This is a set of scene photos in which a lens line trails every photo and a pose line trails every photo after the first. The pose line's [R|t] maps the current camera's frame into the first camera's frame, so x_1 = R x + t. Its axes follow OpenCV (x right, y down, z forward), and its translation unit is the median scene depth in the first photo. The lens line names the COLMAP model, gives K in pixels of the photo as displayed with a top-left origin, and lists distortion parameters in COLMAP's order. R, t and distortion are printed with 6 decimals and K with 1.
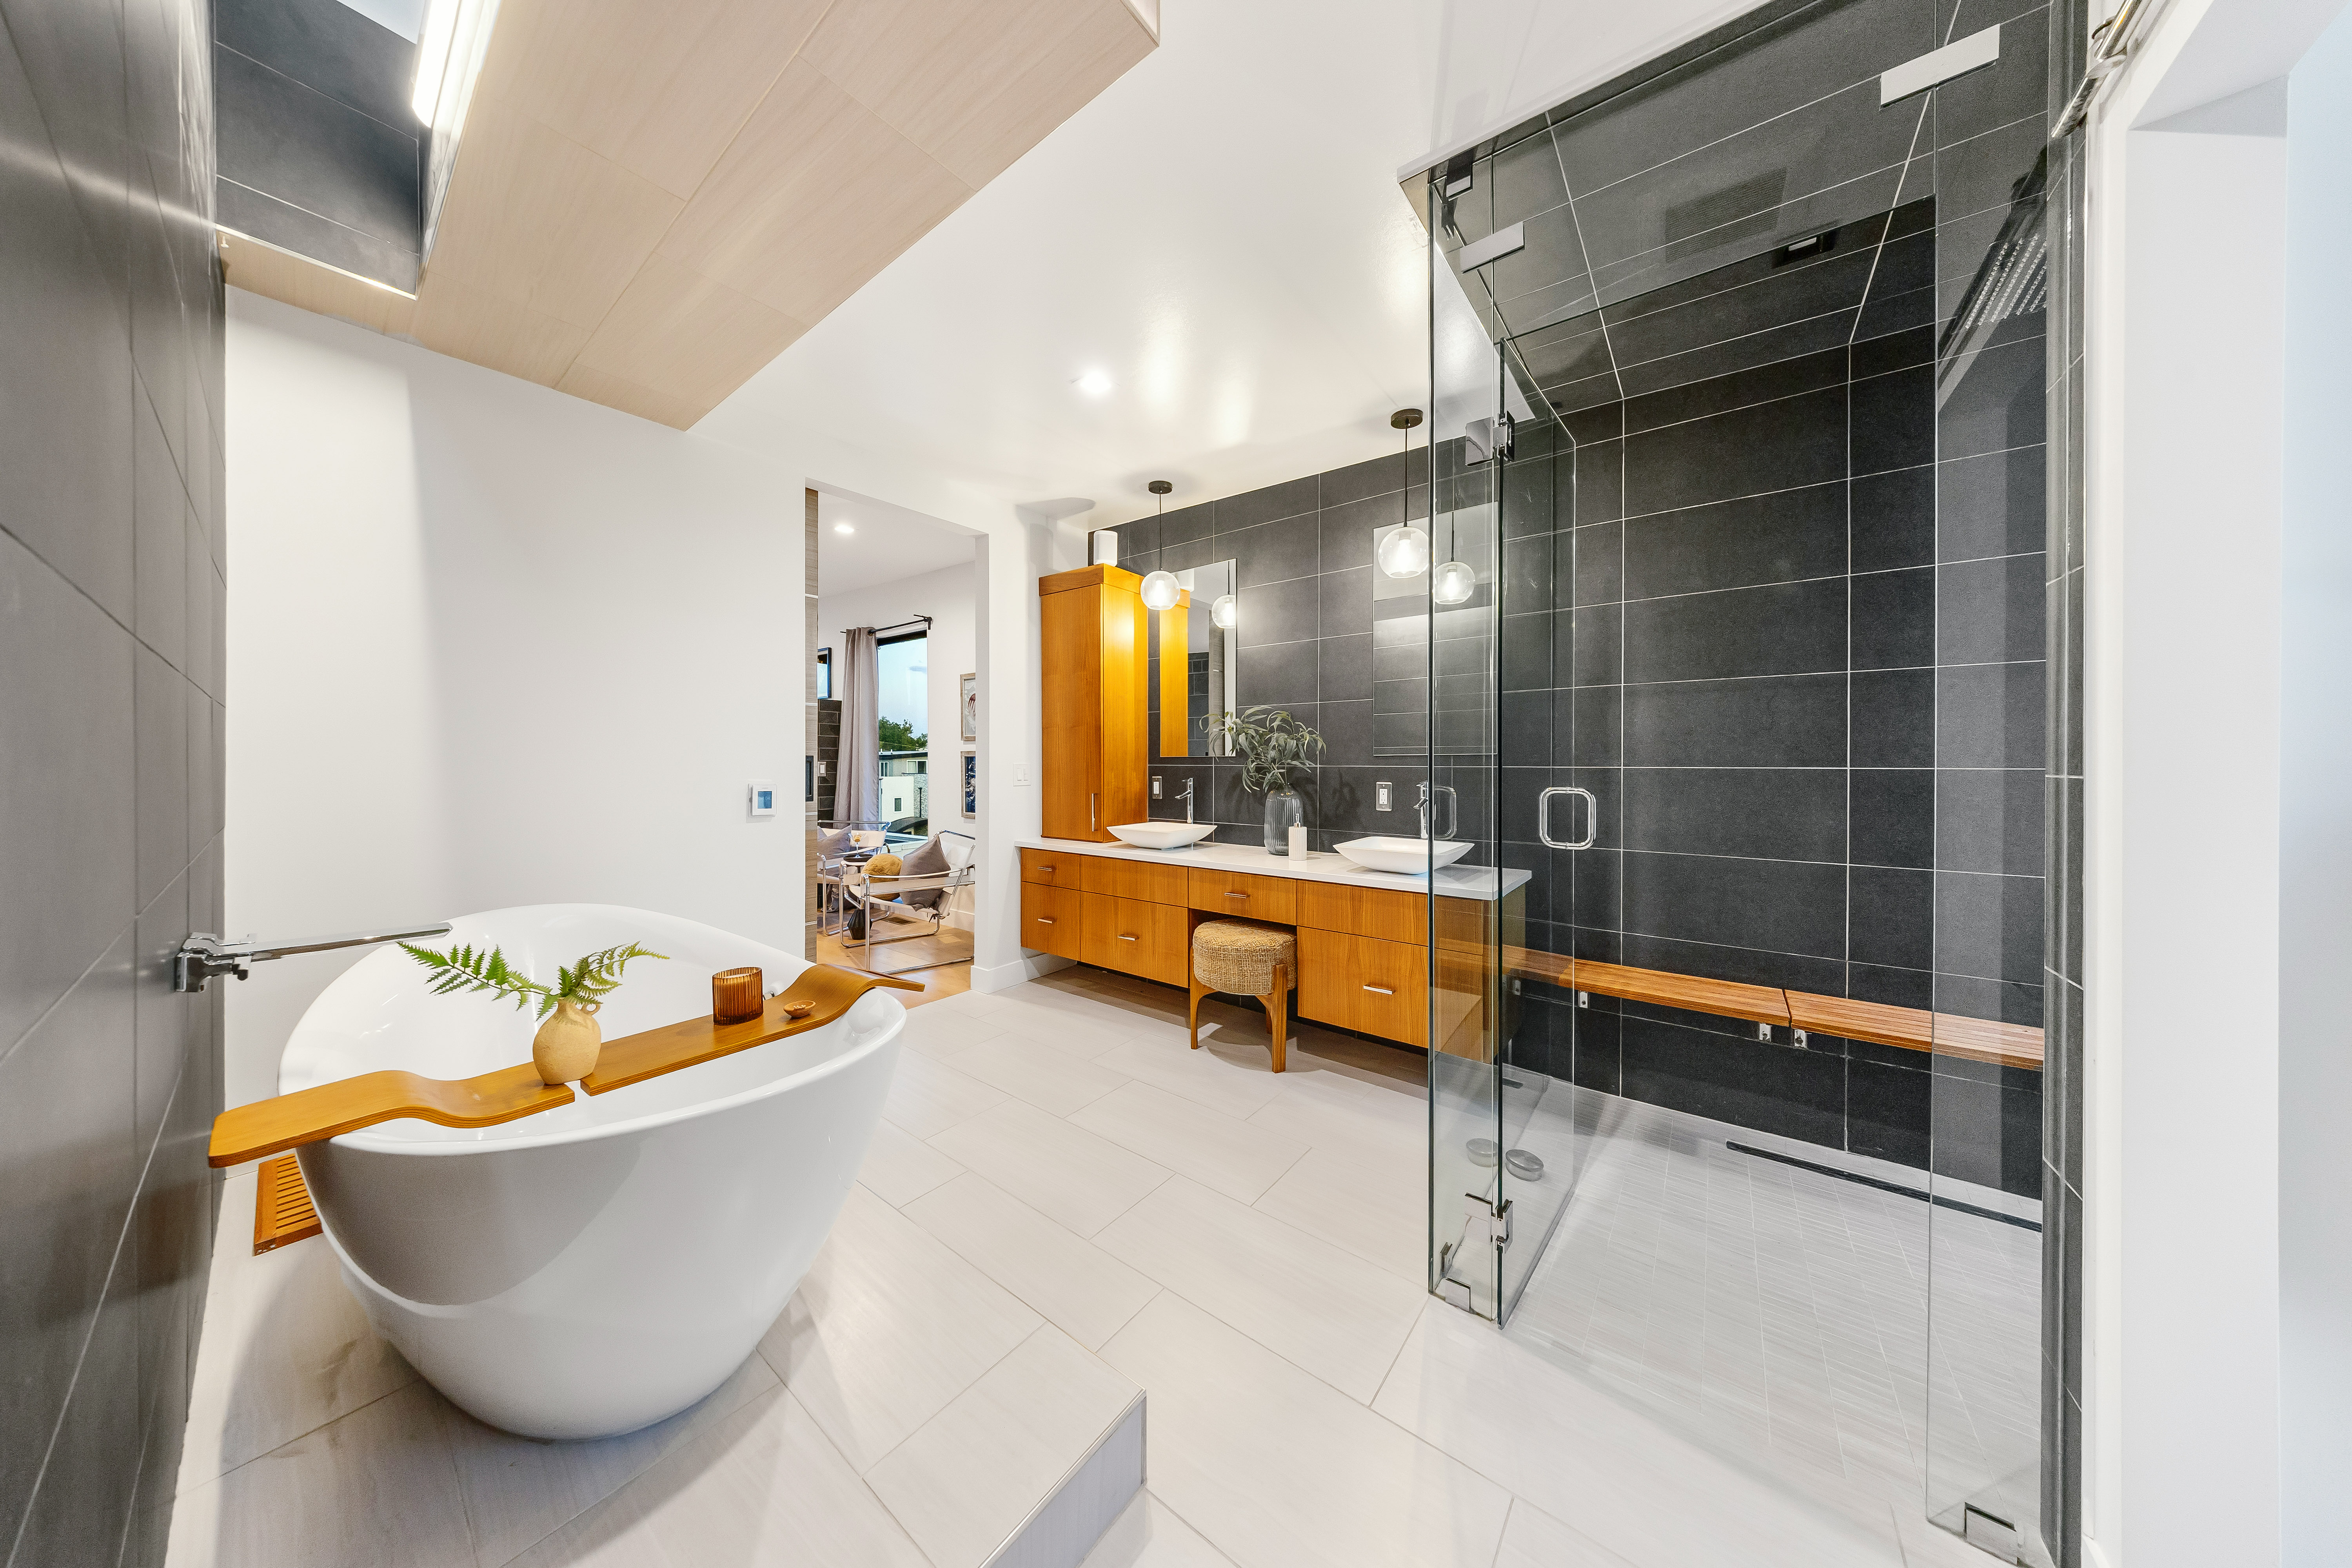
lens RADIAL K [[695.3, 0, 1178.4], [0, 695.3, 756.2], [0, 0, 1]] dist [0.001250, 0.000074]
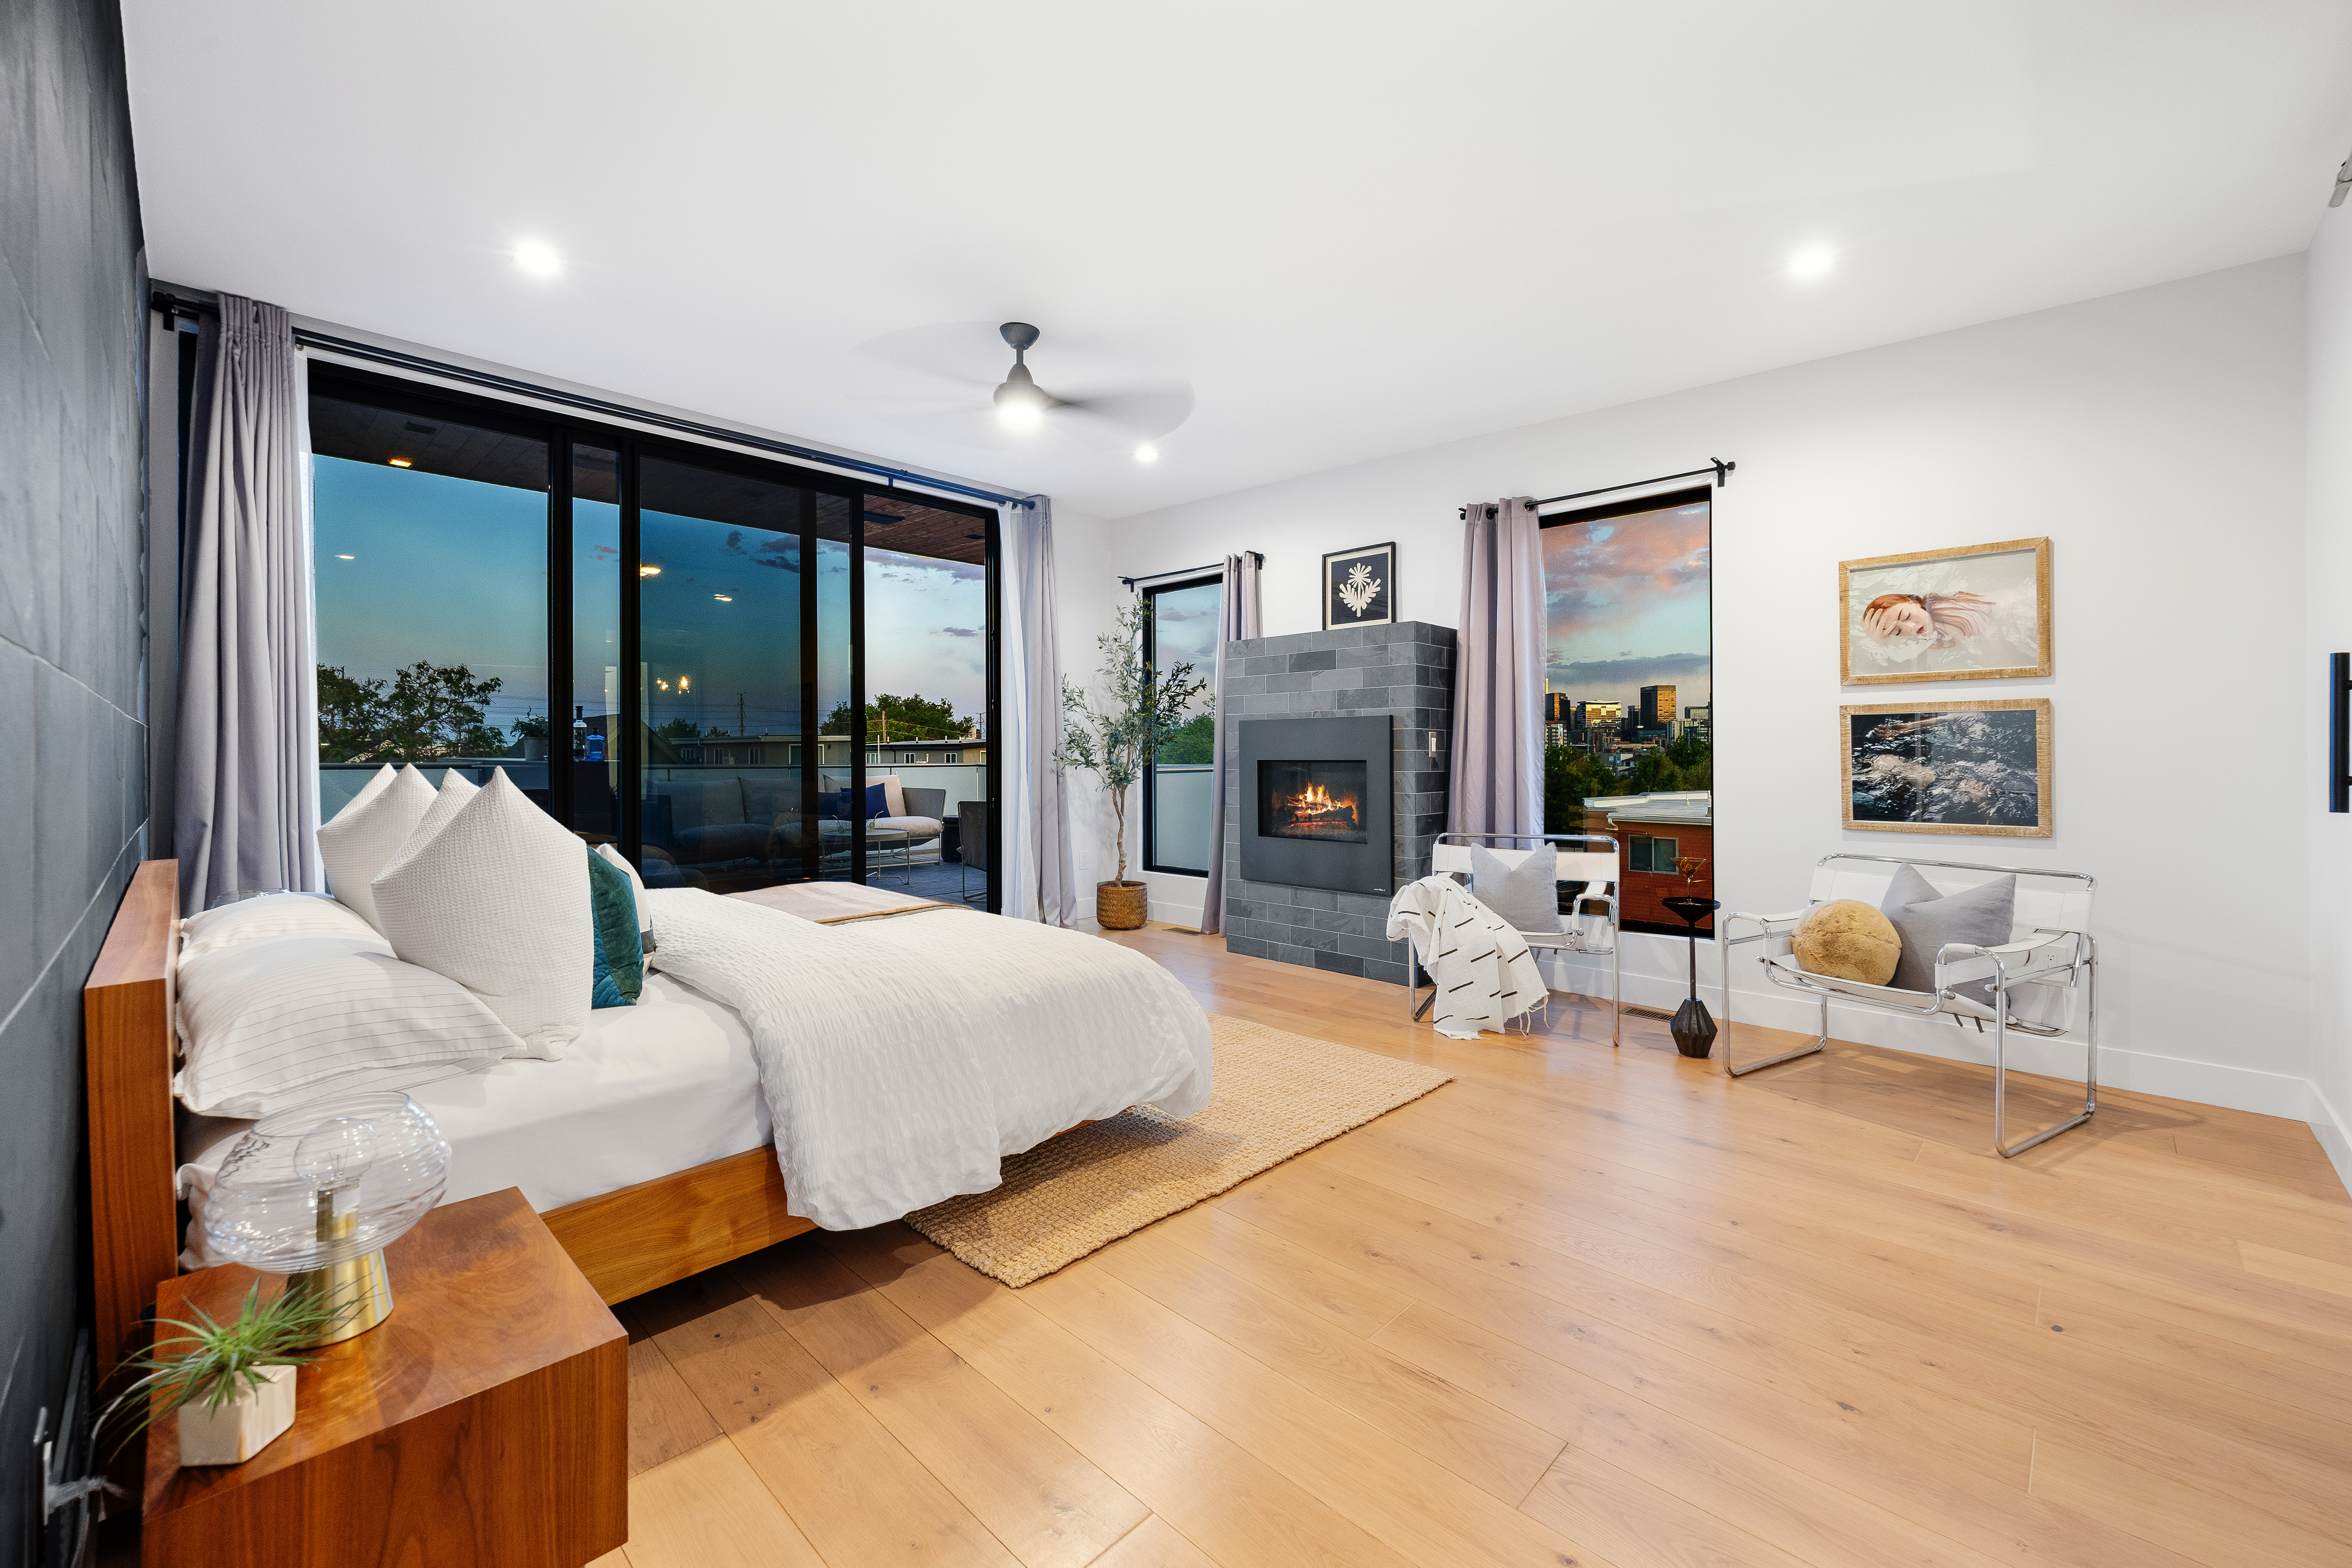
lens RADIAL K [[942.9, 0, 1170.1], [0, 942.9, 751.4], [0, 0, 1]] dist [-0.003015, -0.000403]
pose [[0.992827, -0.007921, -0.119295, -0.974136], [0.008833, 0.999936, 0.007119, 0.023412], [0.119231, -0.008122, 0.992833, 0.293270]]
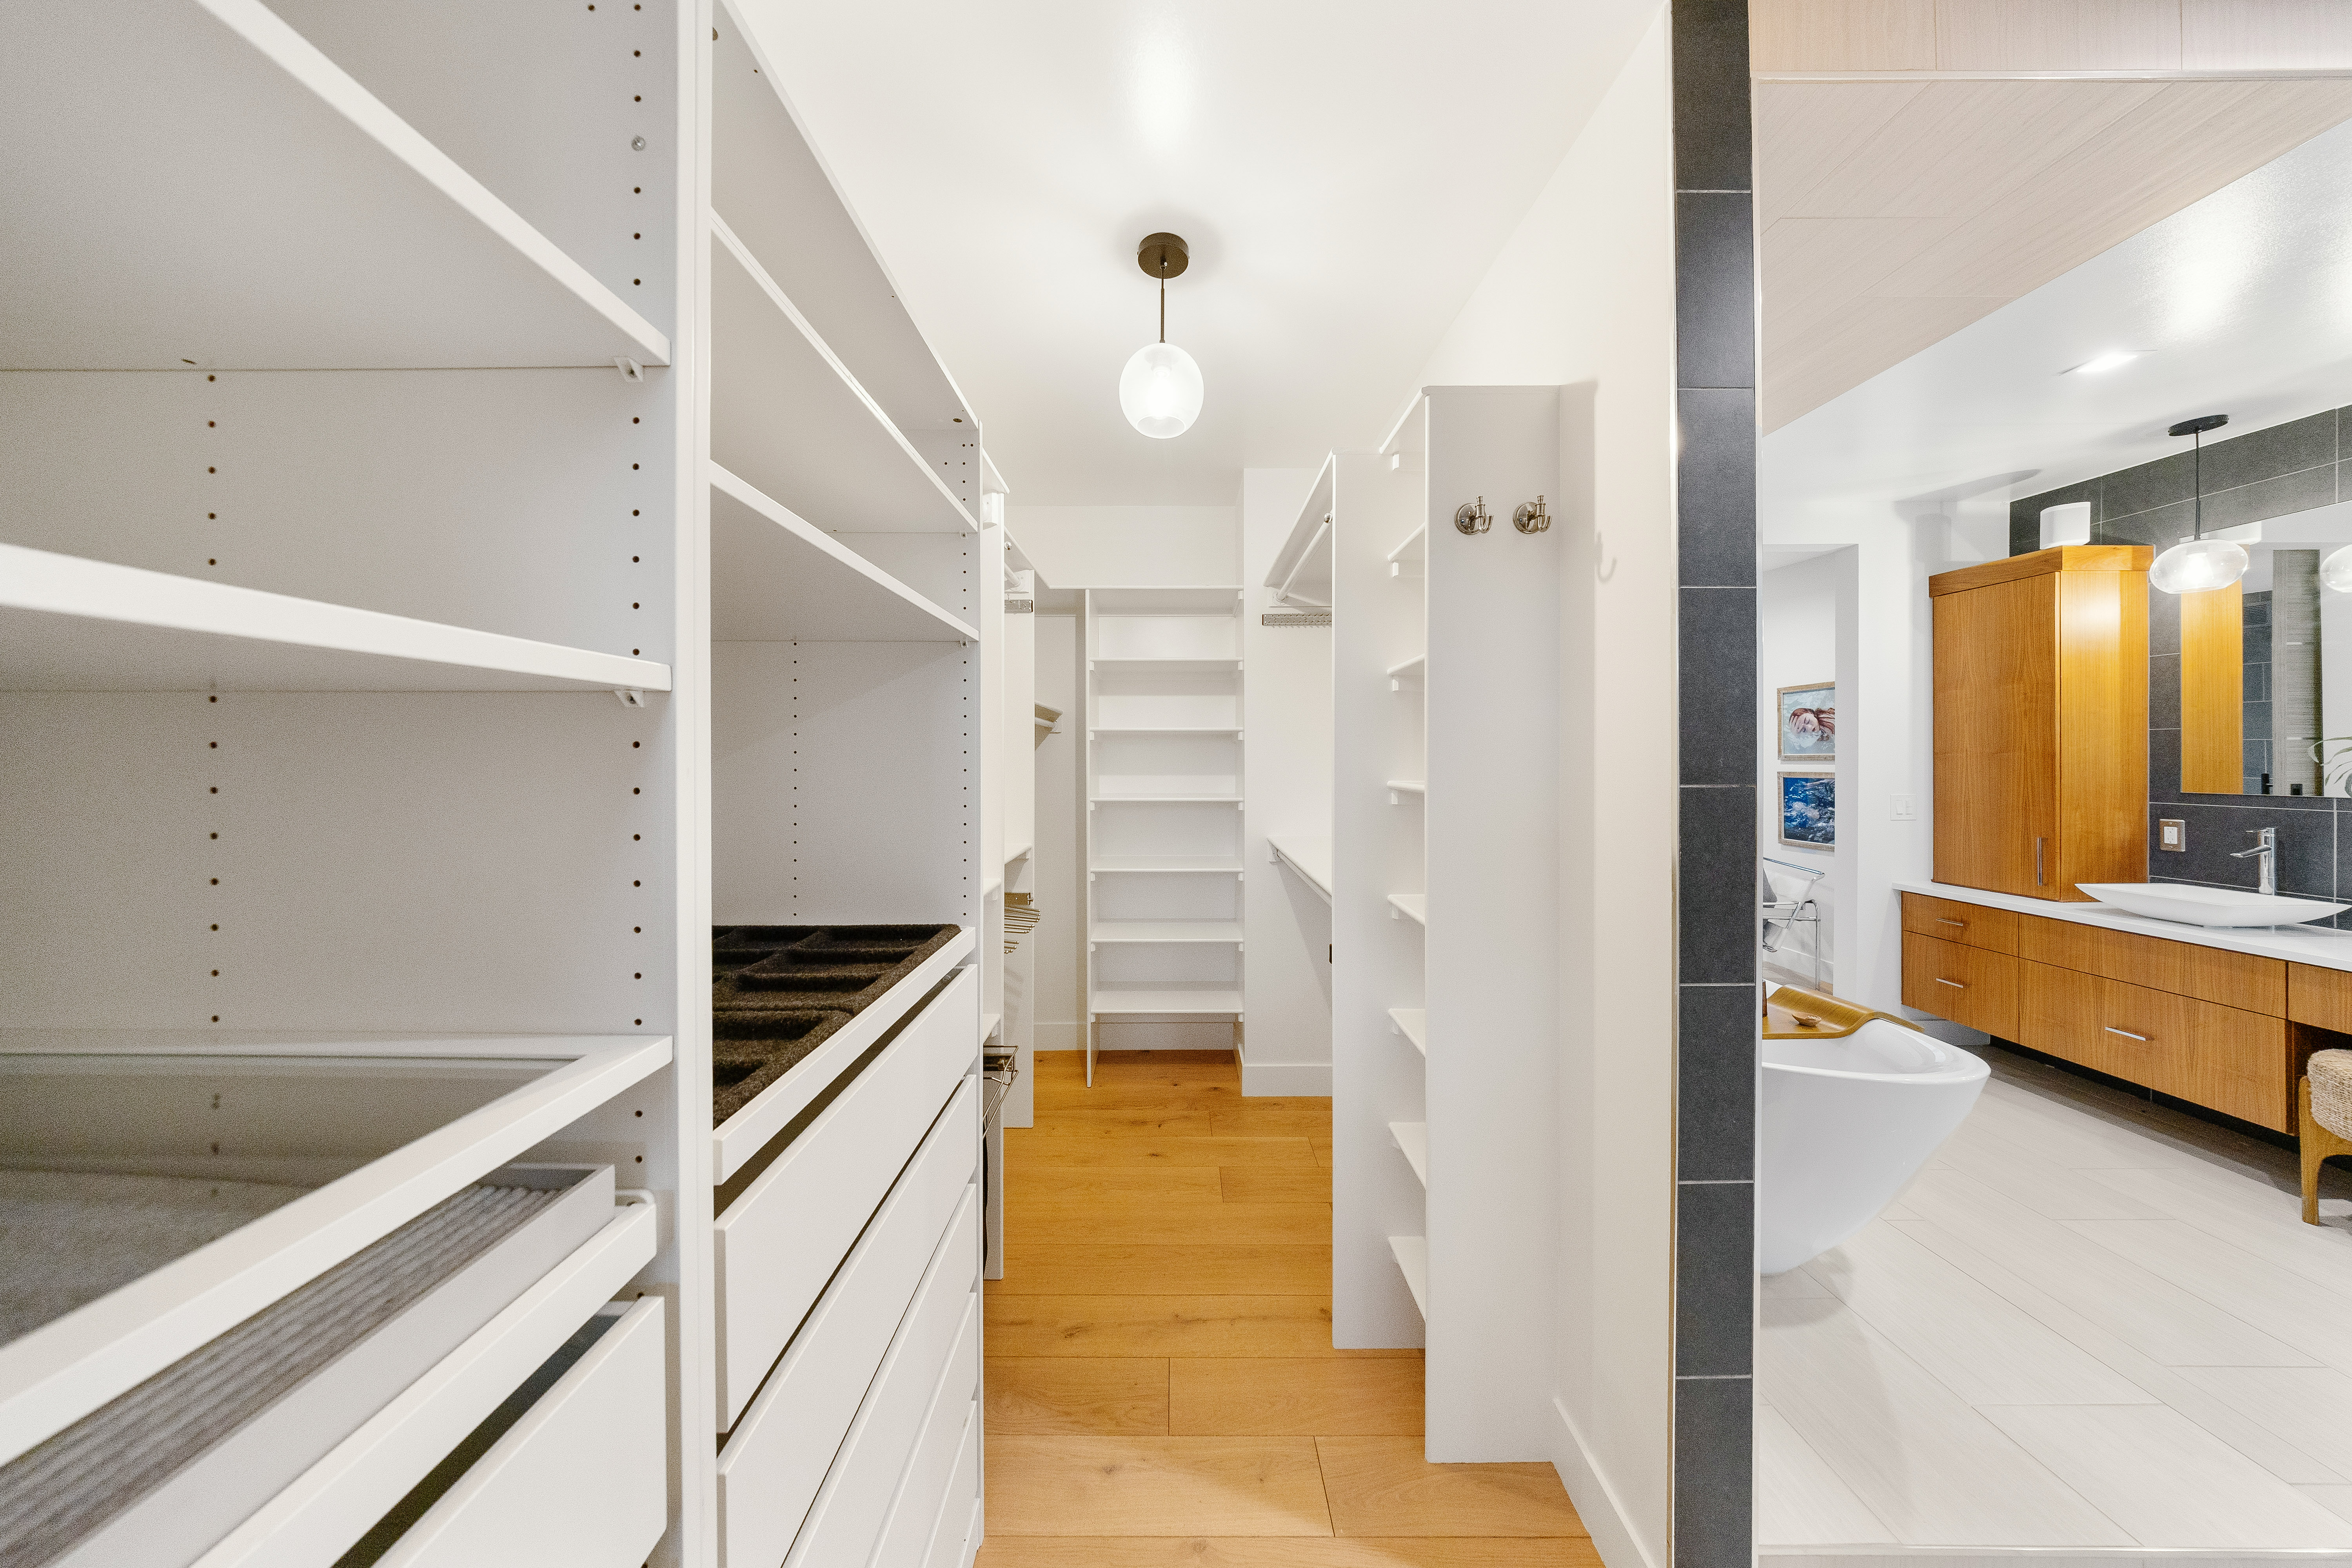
lens RADIAL K [[695.3, 0, 1178.4], [0, 695.3, 756.2], [0, 0, 1]] dist [0.001250, 0.000074]
pose [[0.608779, -0.007956, -0.793300, -0.085782], [0.011230, 0.999936, -0.001411, -0.047115], [0.793260, -0.008050, 0.608829, -0.251388]]
